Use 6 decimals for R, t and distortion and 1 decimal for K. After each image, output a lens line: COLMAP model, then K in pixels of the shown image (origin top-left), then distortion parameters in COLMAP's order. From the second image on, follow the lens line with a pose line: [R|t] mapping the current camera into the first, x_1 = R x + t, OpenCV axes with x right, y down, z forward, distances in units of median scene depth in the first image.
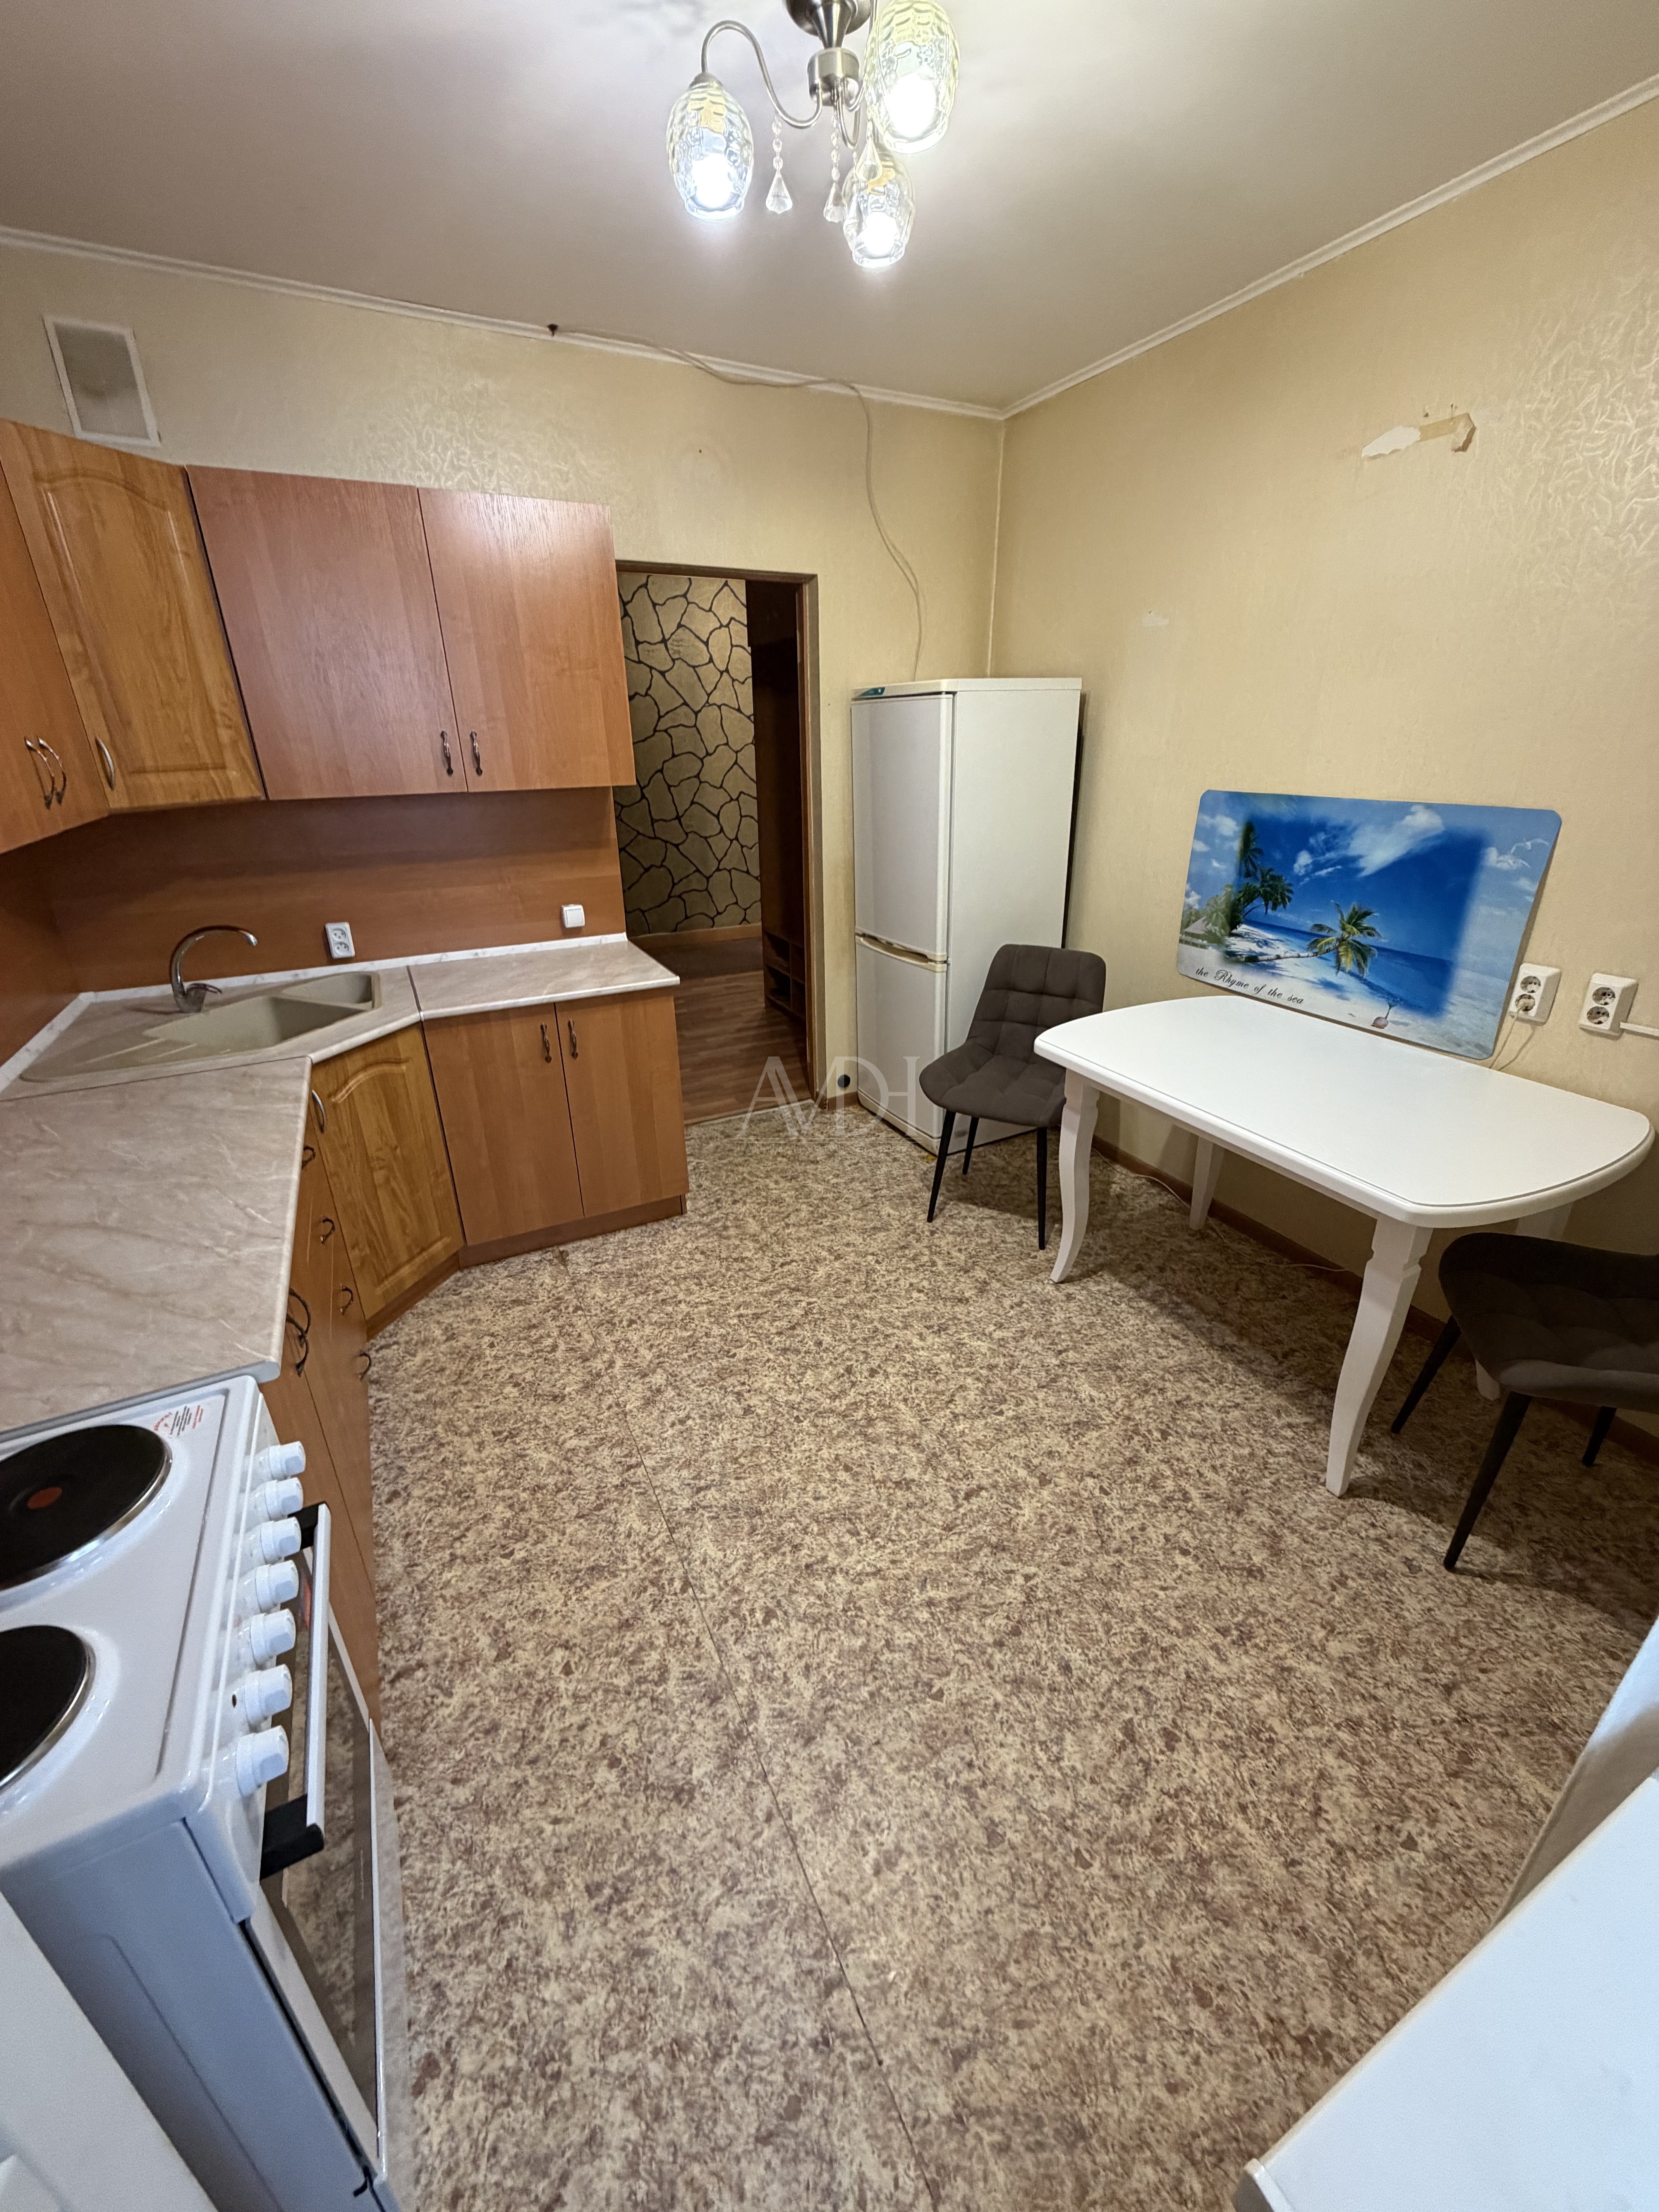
lens RADIAL K [[876.8, 0, 827.9], [0, 876.8, 1099.5], [0, 0, 1]] dist [0.000459, -0.000160]
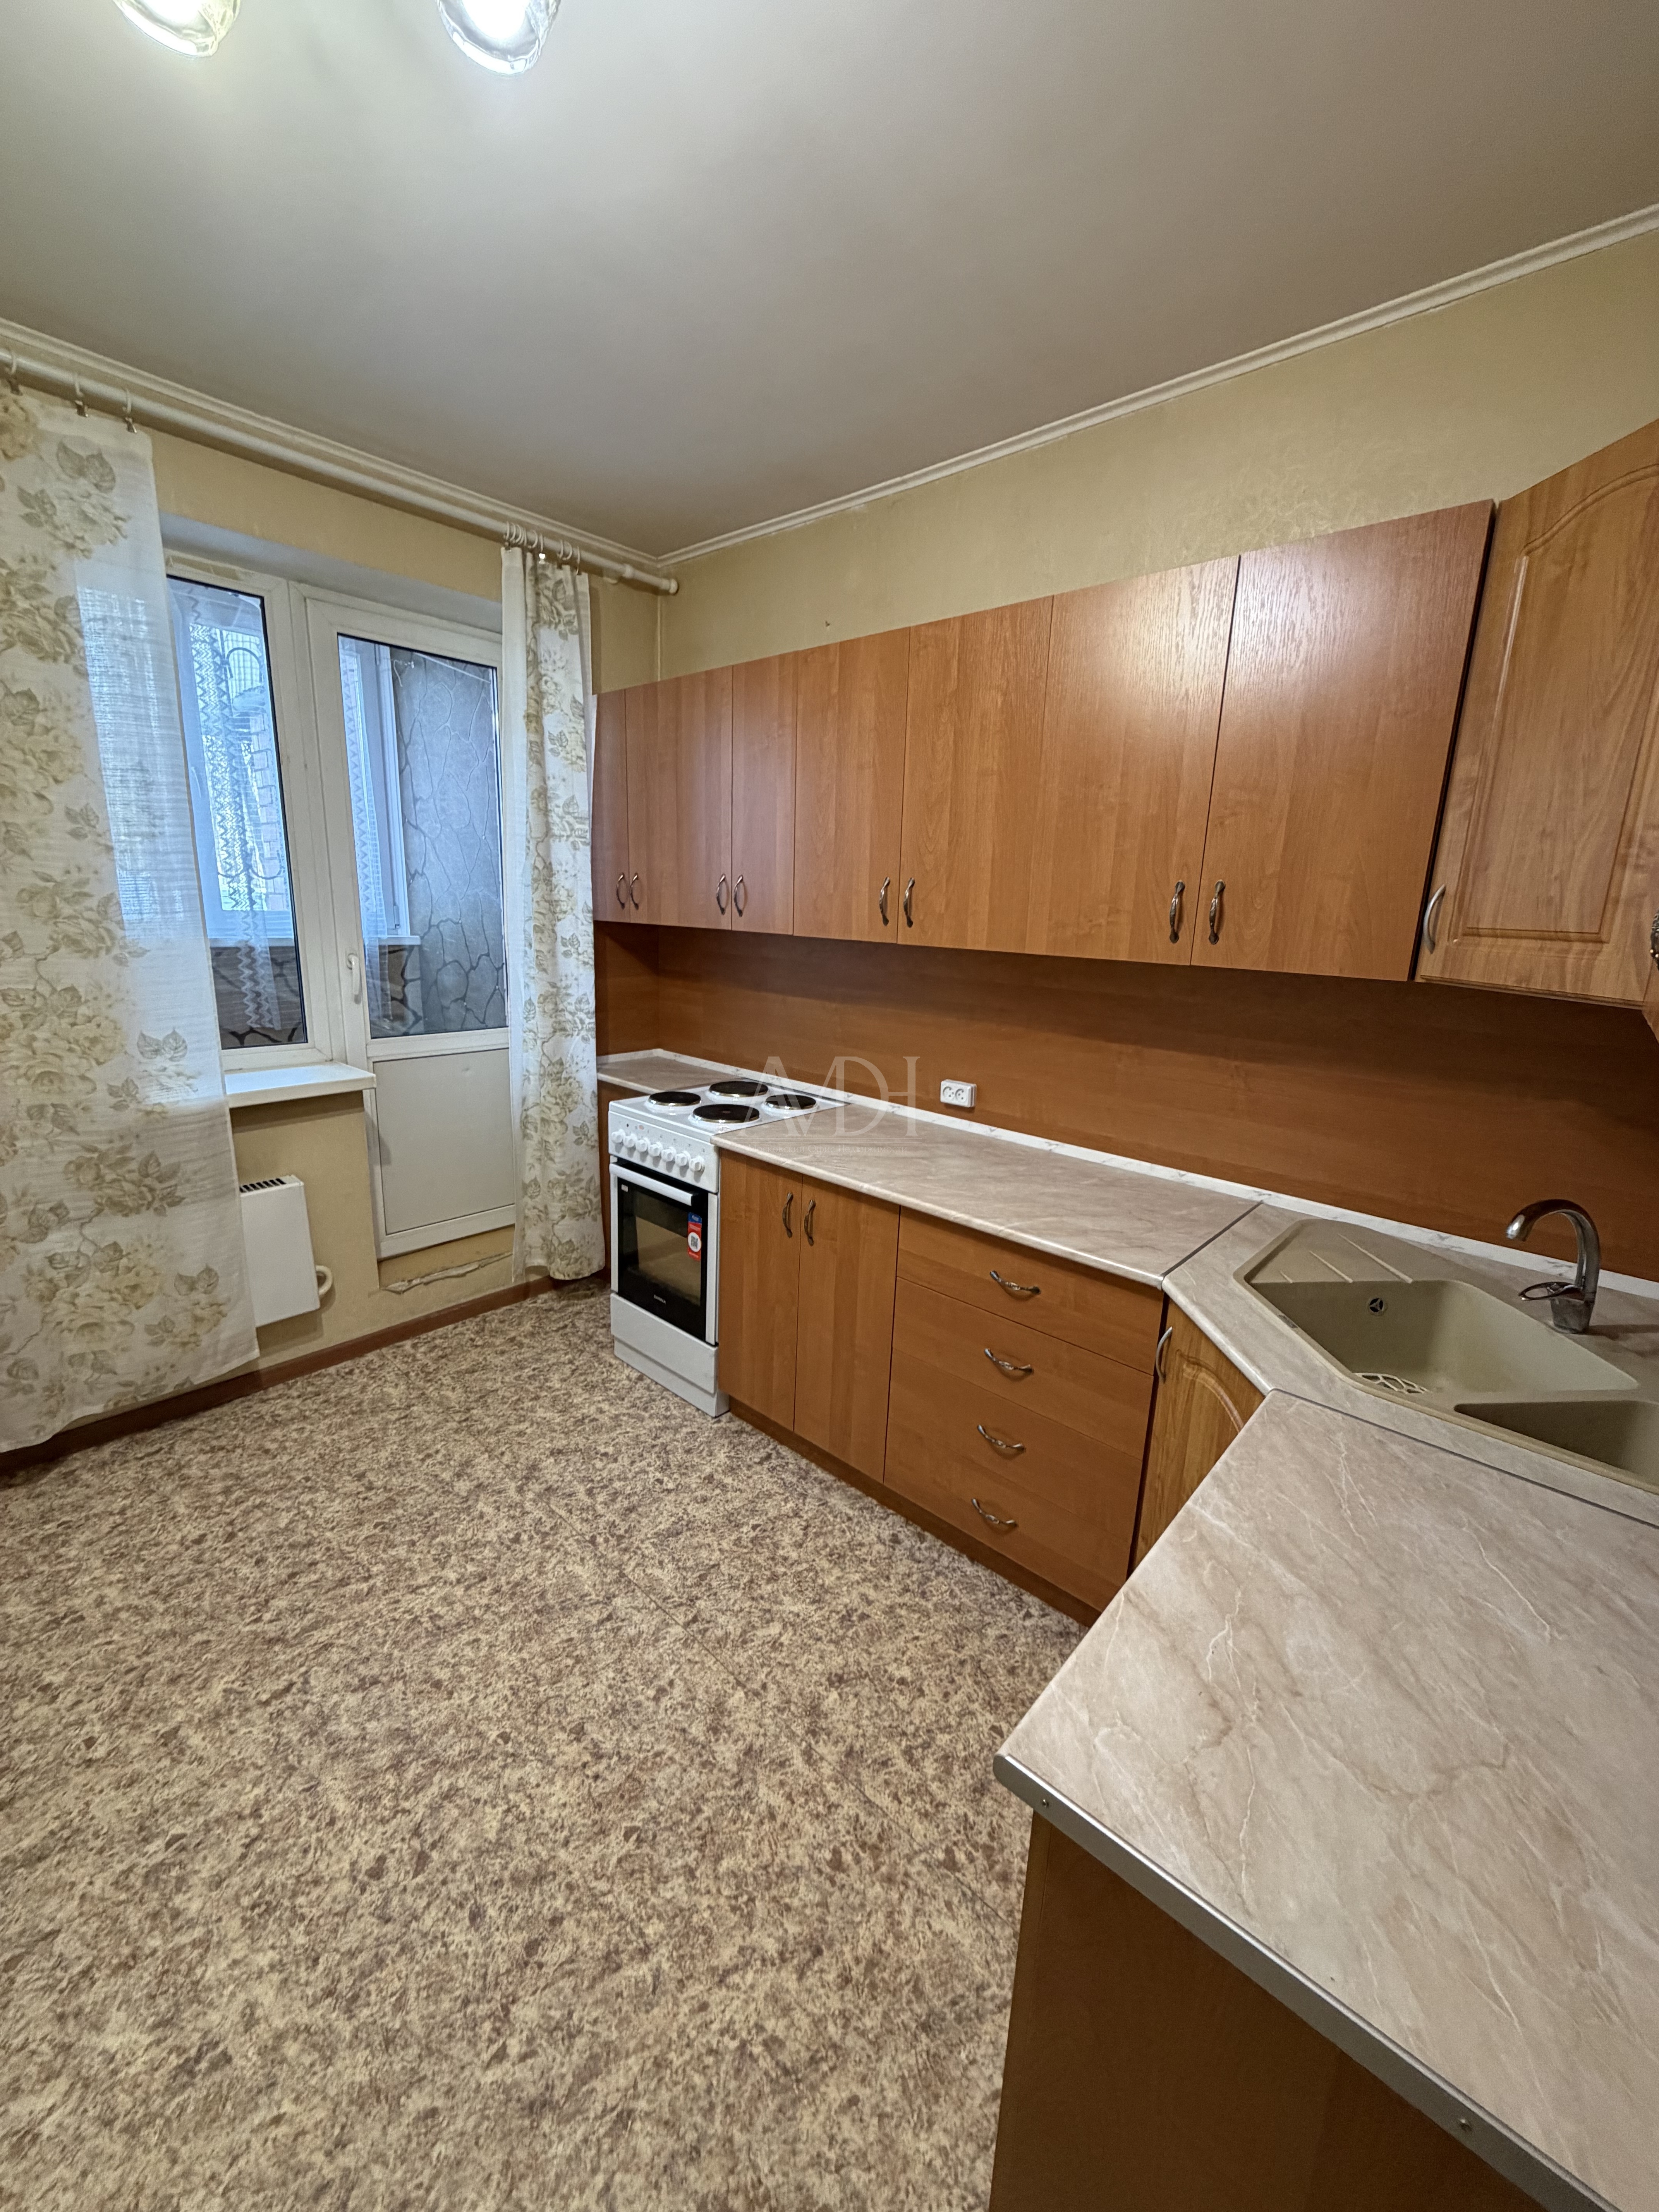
lens RADIAL K [[876.8, 0, 830.0], [0, 876.8, 1100.4], [0, 0, 1]] dist [0.000459, -0.000160]
pose [[-0.930649, 0.061659, -0.360682, -0.061593], [-0.165822, 0.807609, 0.565924, -0.590458], [0.326185, 0.586486, -0.741376, 1.462922]]
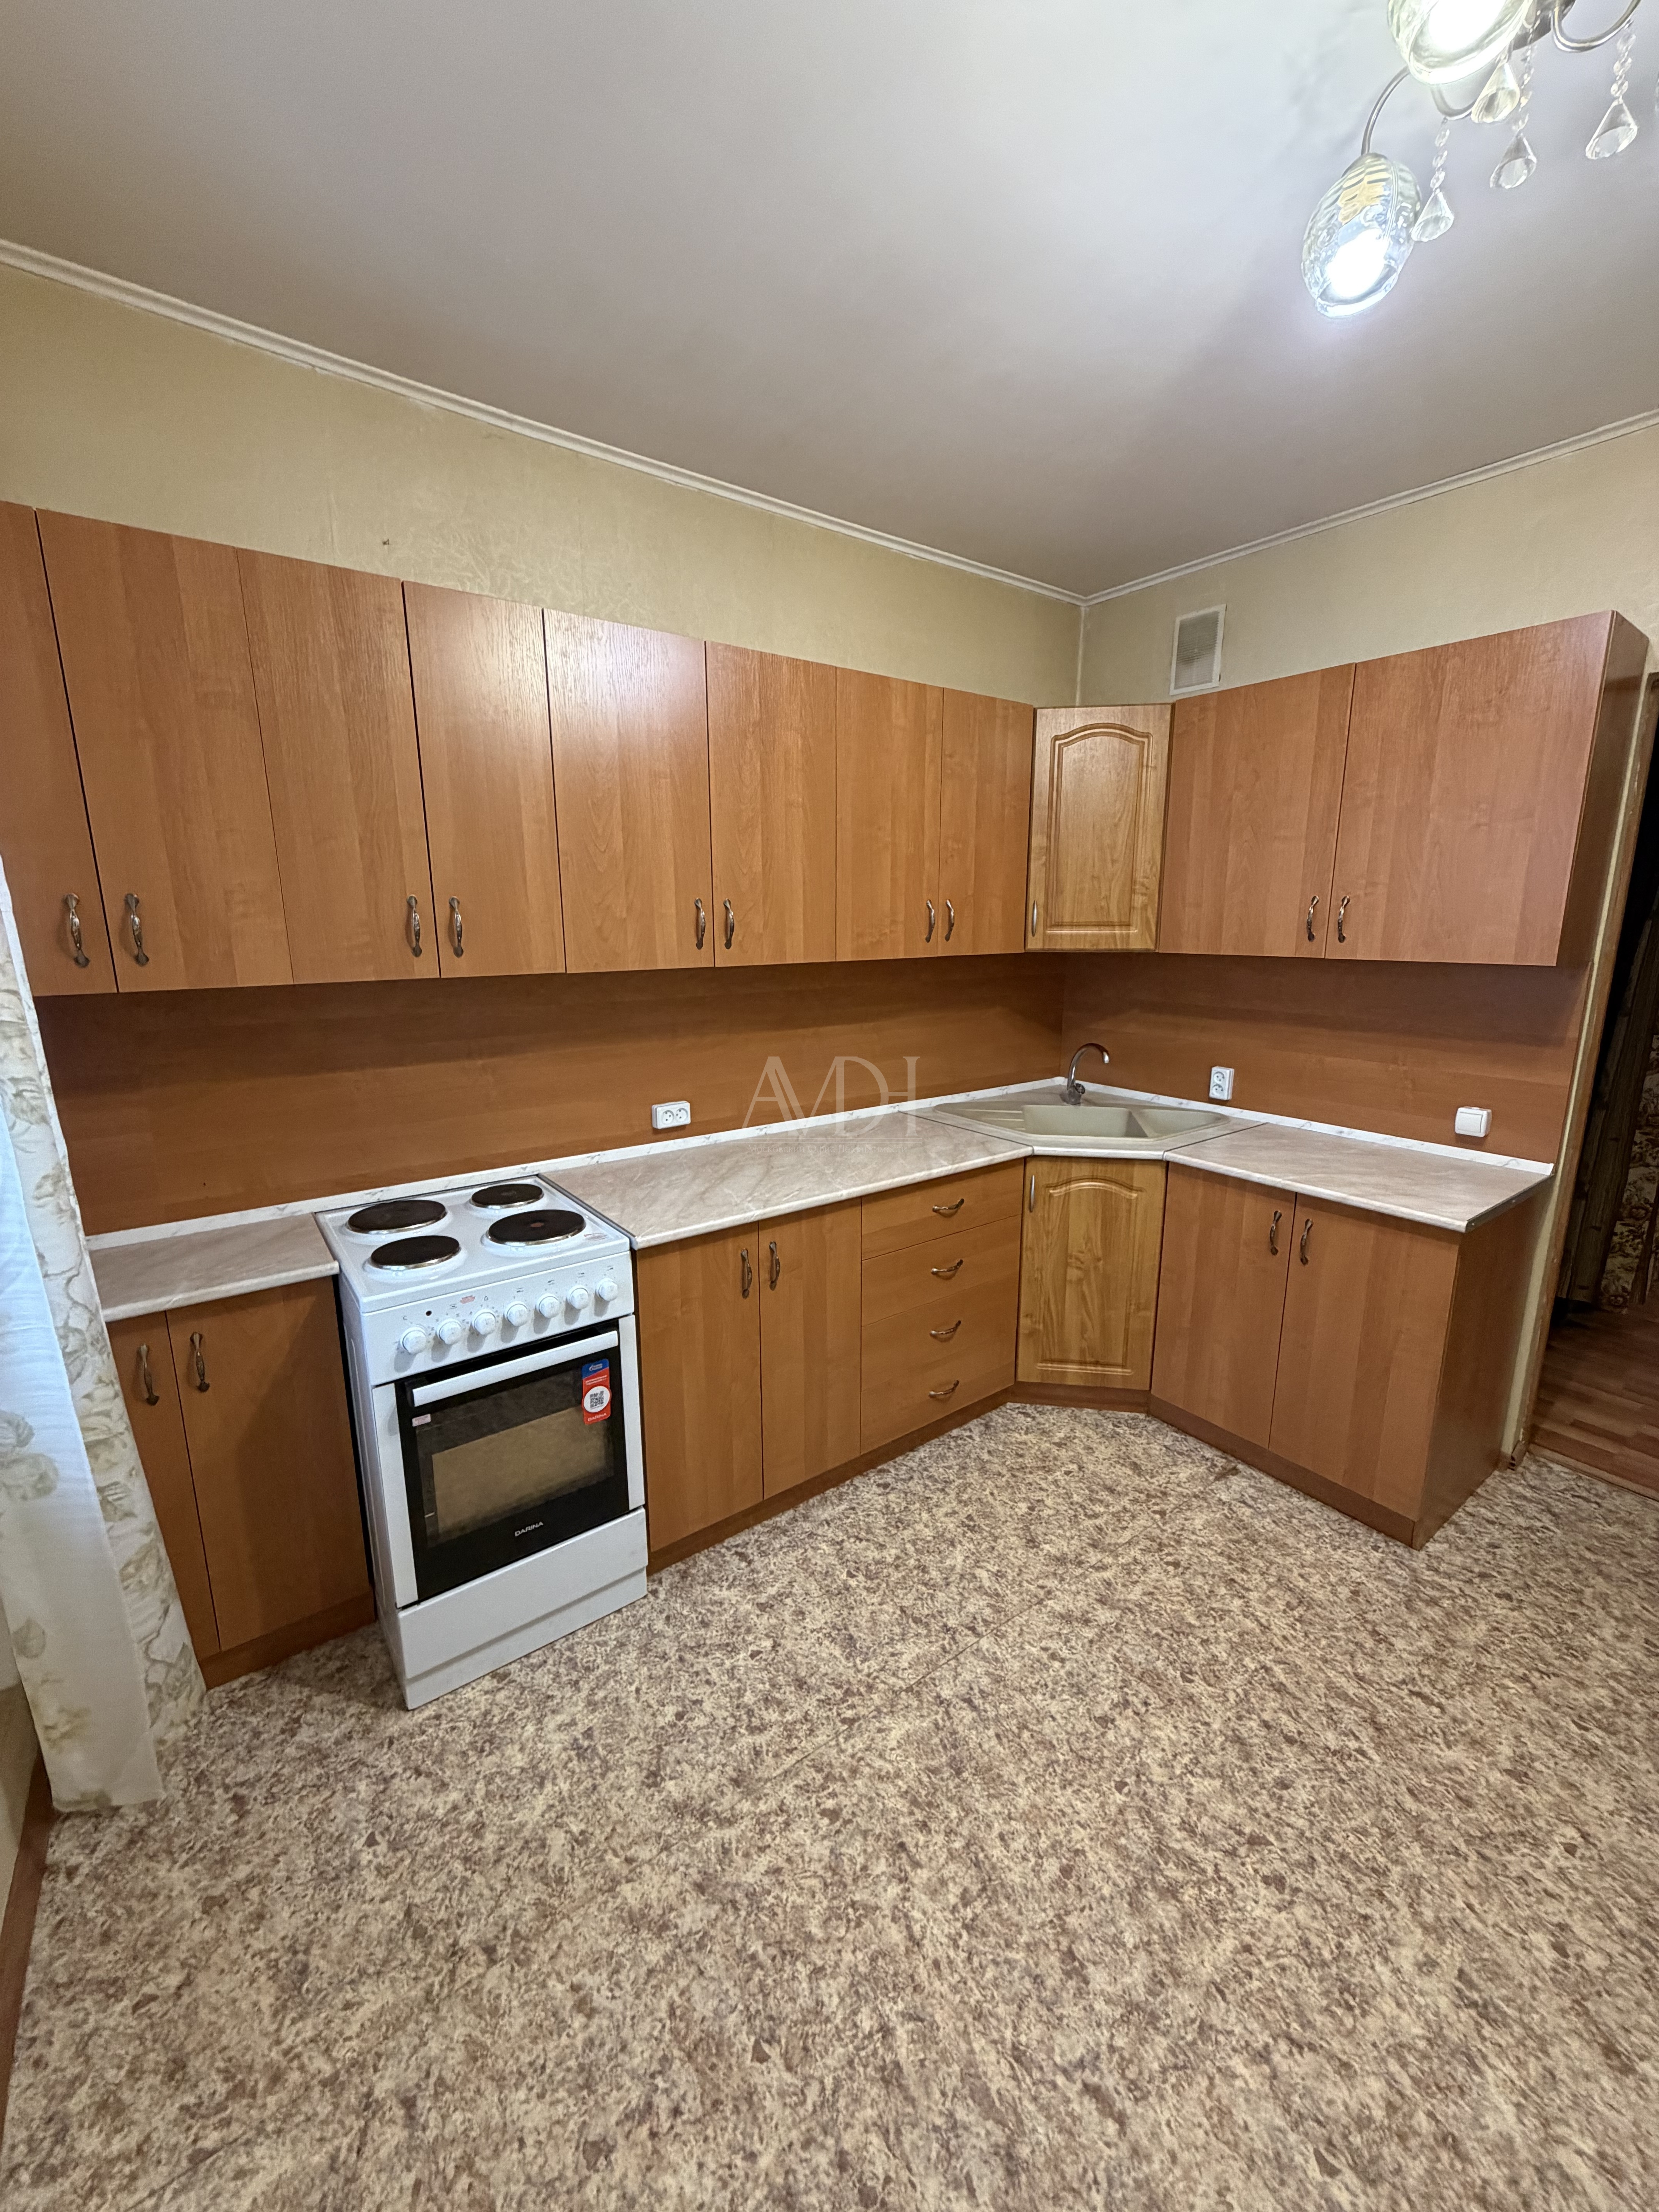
lens RADIAL K [[876.8, 0, 833.0], [0, 876.8, 1100.7], [0, 0, 1]] dist [0.000459, -0.000160]
pose [[0.173404, 0.216715, -0.960711, 0.553370], [-0.384543, 0.912954, 0.136534, -0.178777], [0.906674, 0.345759, 0.241646, 0.454525]]
